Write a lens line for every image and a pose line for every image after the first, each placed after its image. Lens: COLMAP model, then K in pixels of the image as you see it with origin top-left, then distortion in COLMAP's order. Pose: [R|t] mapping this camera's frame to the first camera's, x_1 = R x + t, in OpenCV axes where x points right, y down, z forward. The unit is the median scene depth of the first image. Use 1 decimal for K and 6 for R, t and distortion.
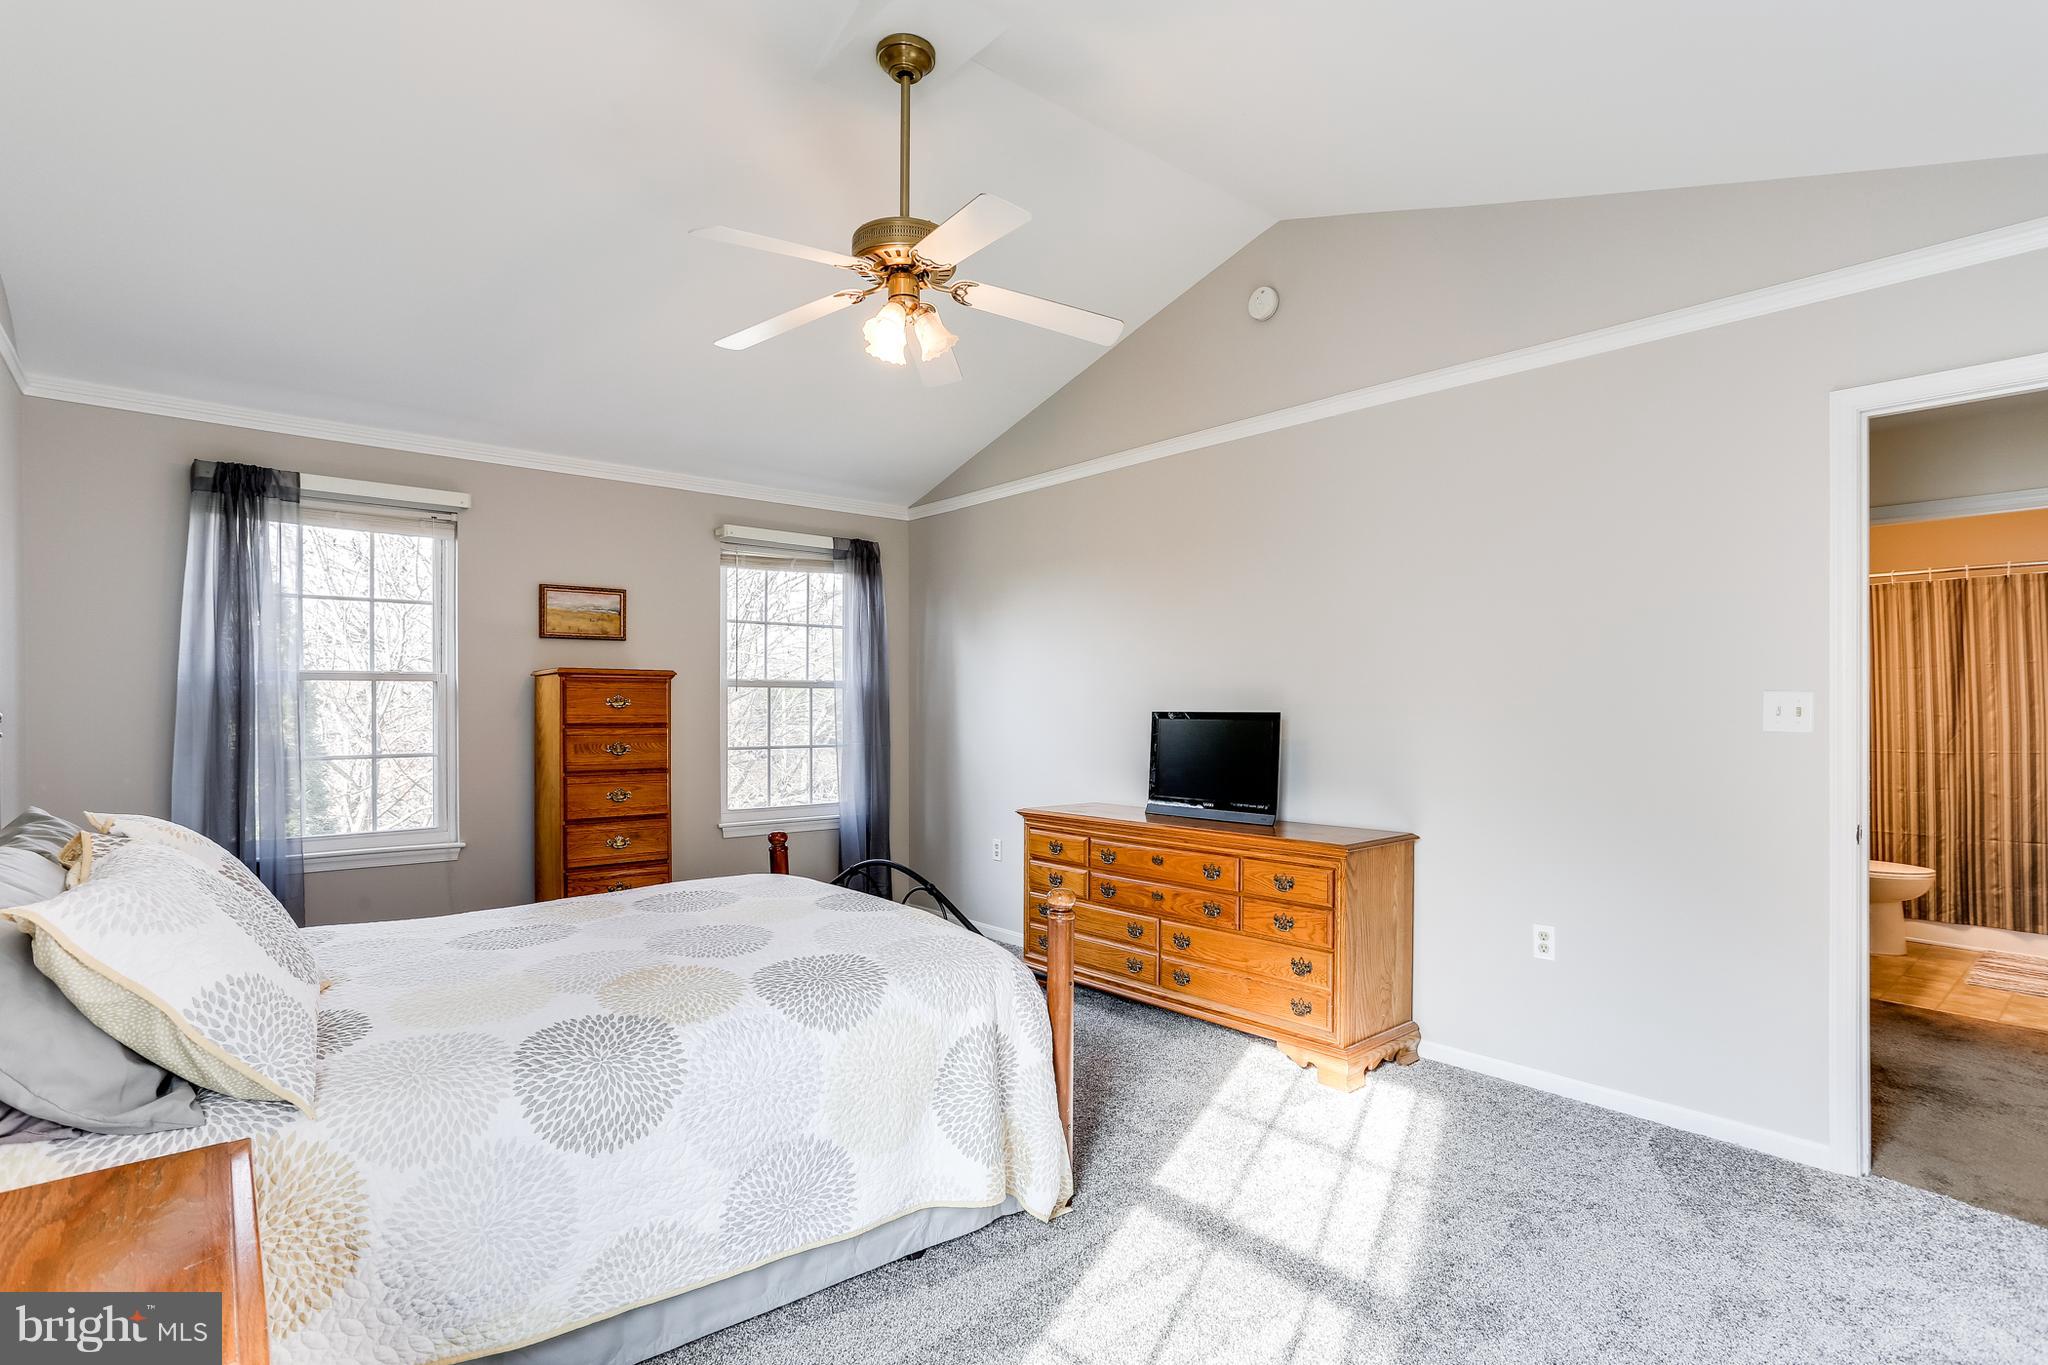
lens RADIAL K [[1021.1, 0, 1039.2], [0, 1021.1, 694.0], [0, 0, 1]] dist [-0.061149, 0.025894]
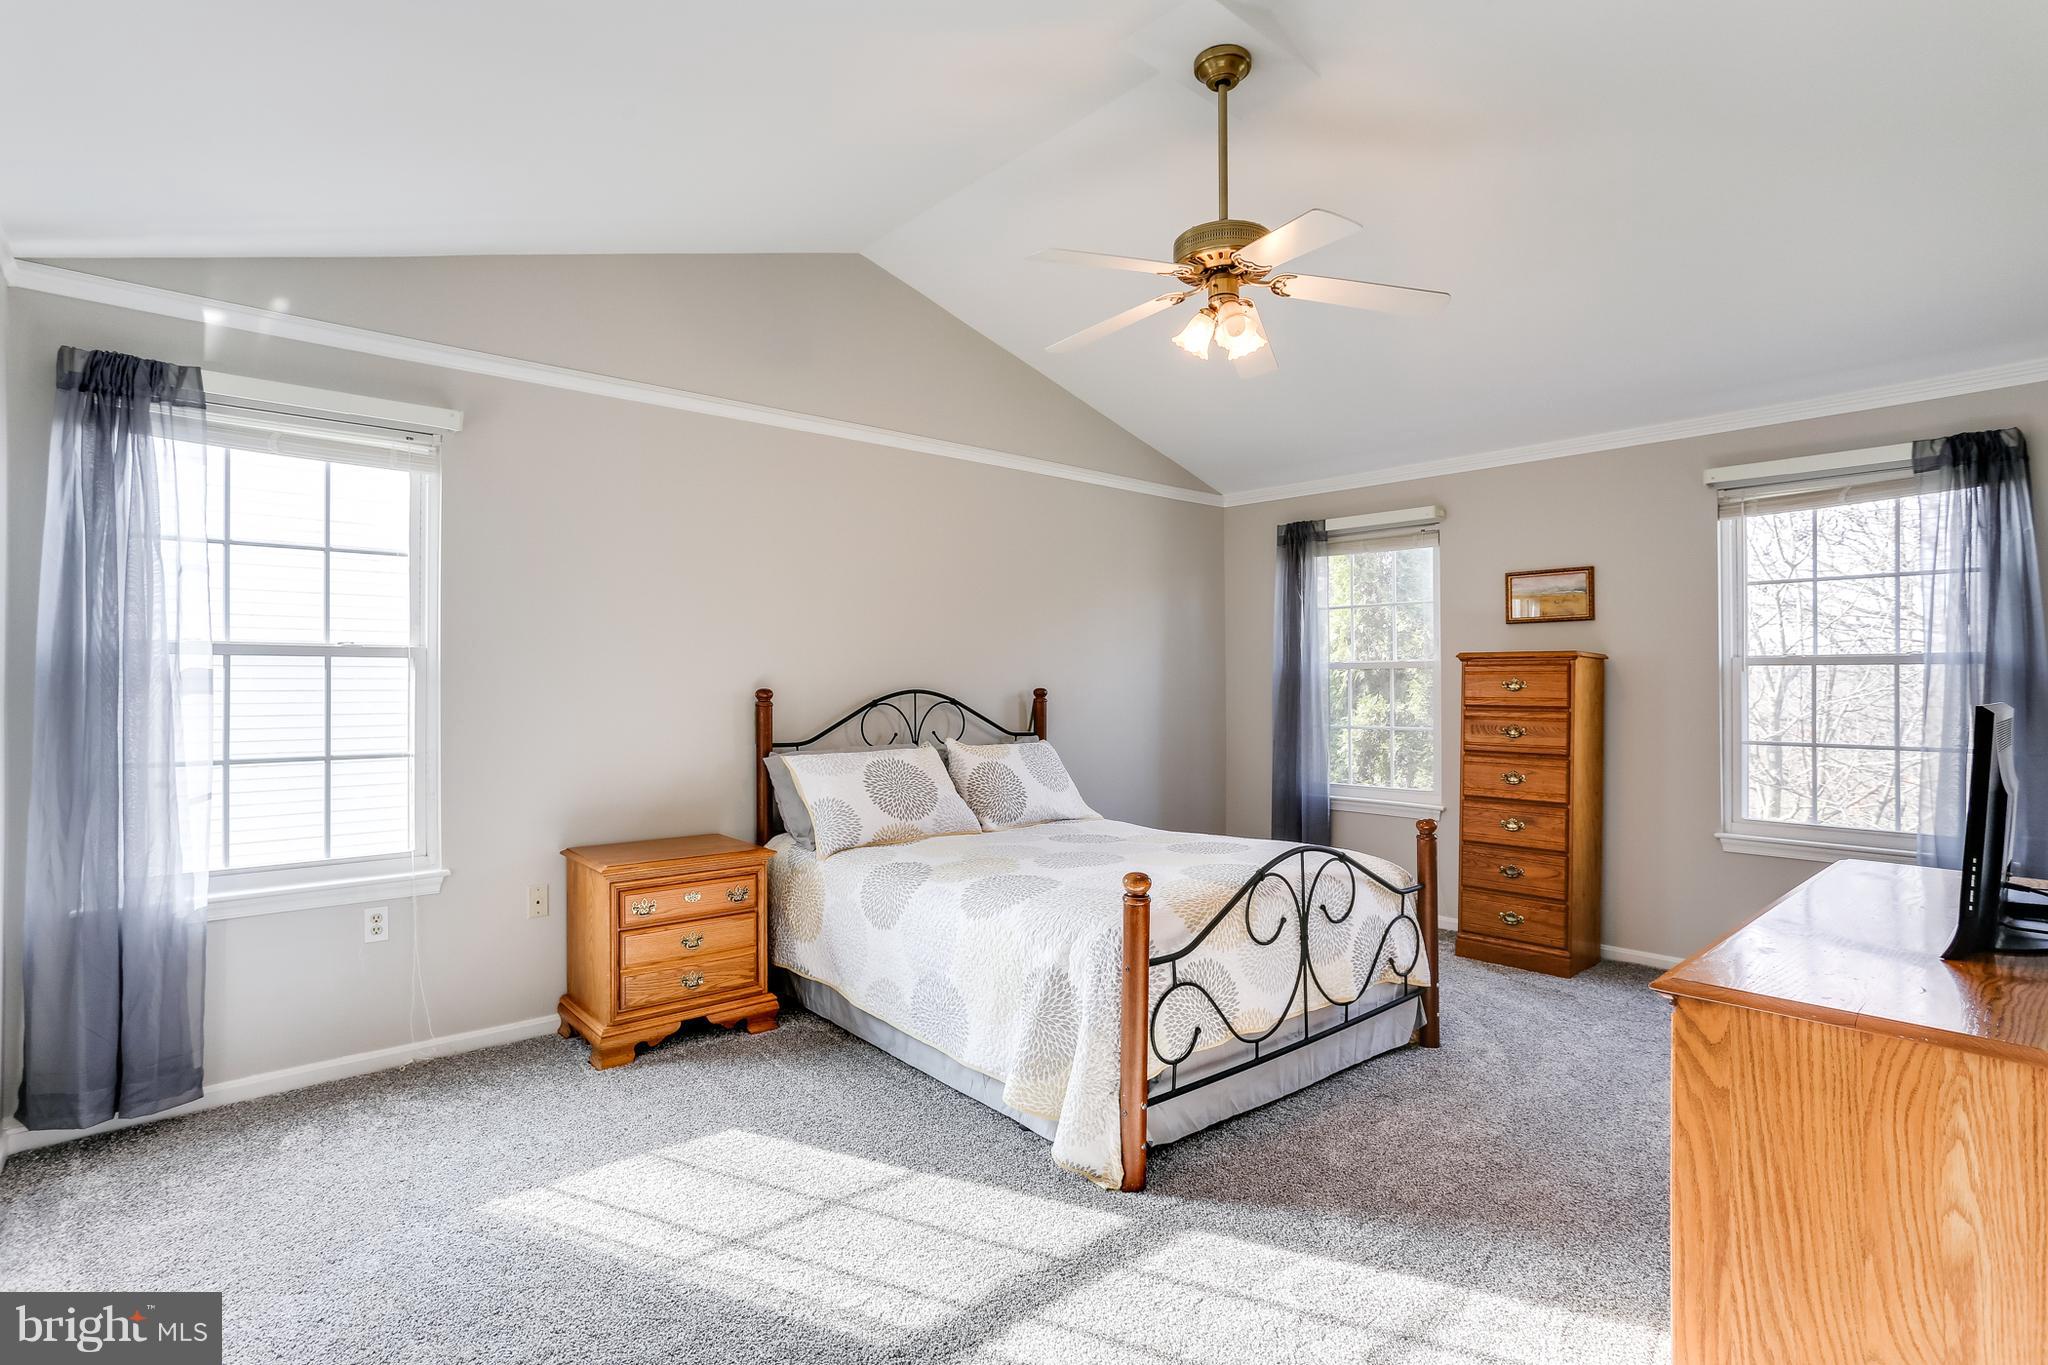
lens RADIAL K [[1021.1, 0, 1033.2], [0, 1021.1, 679.4], [0, 0, 1]] dist [-0.061149, 0.025894]
pose [[-0.005077, -0.007608, -0.999958, 0.543821], [0.007275, 0.999944, -0.007645, 0.006169], [0.999961, -0.007313, -0.005021, 0.490934]]
